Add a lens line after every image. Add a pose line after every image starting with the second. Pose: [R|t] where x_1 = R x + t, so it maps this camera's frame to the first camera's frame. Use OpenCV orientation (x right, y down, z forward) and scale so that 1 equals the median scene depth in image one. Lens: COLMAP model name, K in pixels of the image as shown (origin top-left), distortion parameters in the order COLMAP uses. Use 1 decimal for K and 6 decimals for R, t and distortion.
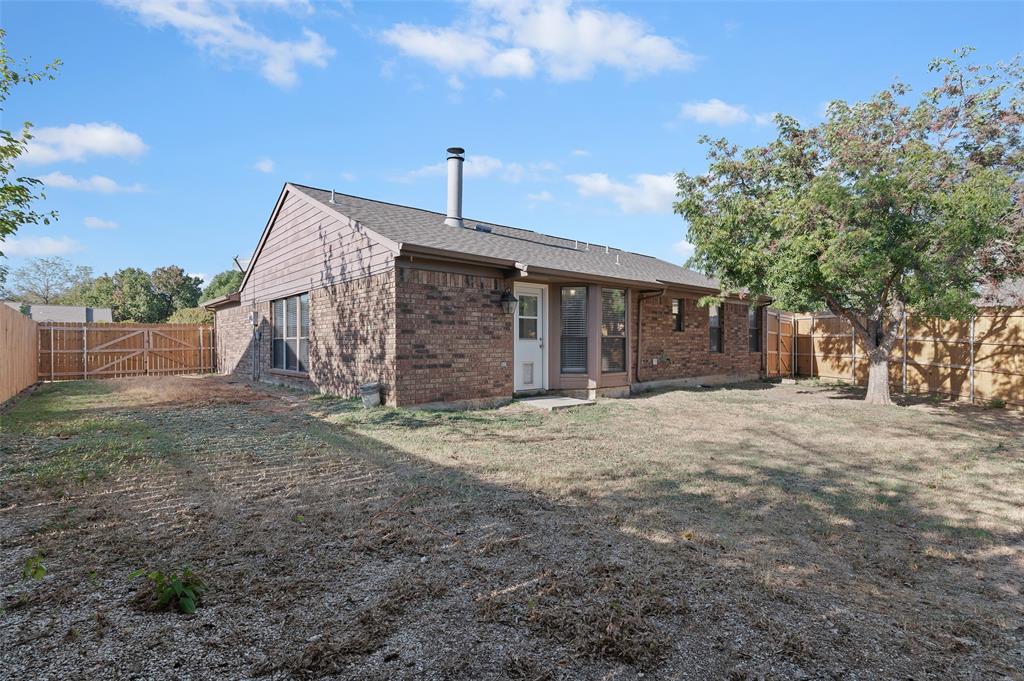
lens RADIAL K [[491.1, 0, 508.4], [0, 491.1, 334.9], [0, 0, 1]] dist [-0.002689, -0.000223]
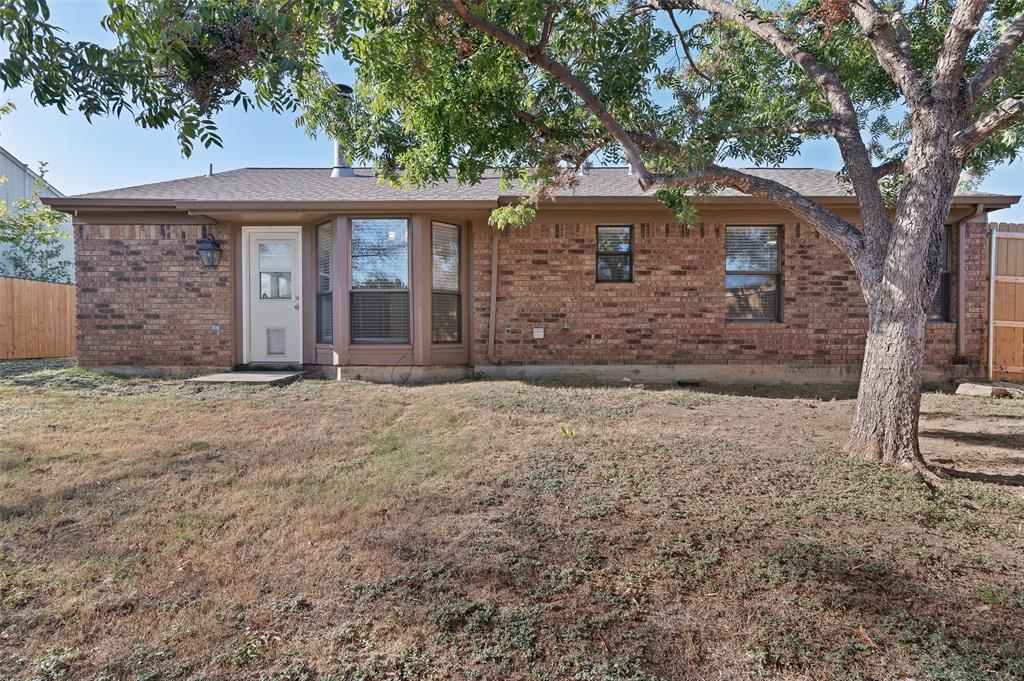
lens RADIAL K [[491.1, 0, 508.4], [0, 491.1, 334.9], [0, 0, 1]] dist [-0.002689, -0.000223]
pose [[0.751663, 0.005057, -0.659528, 0.974805], [0.008615, 0.999810, 0.017485, 0.066207], [0.659491, -0.018824, 0.751477, 0.755435]]
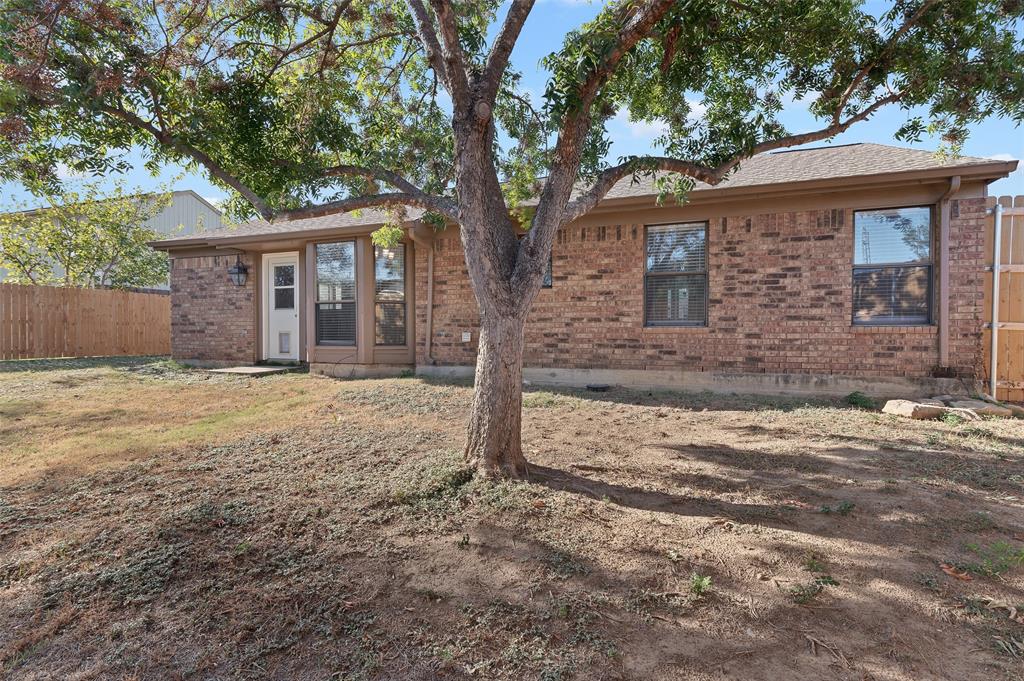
lens RADIAL K [[491.1, 0, 508.4], [0, 491.1, 334.9], [0, 0, 1]] dist [-0.002689, -0.000223]
pose [[0.481576, 0.002335, -0.876401, 1.318735], [0.010388, 0.999911, 0.008372, 0.067602], [0.876343, -0.013136, 0.481509, 1.061645]]
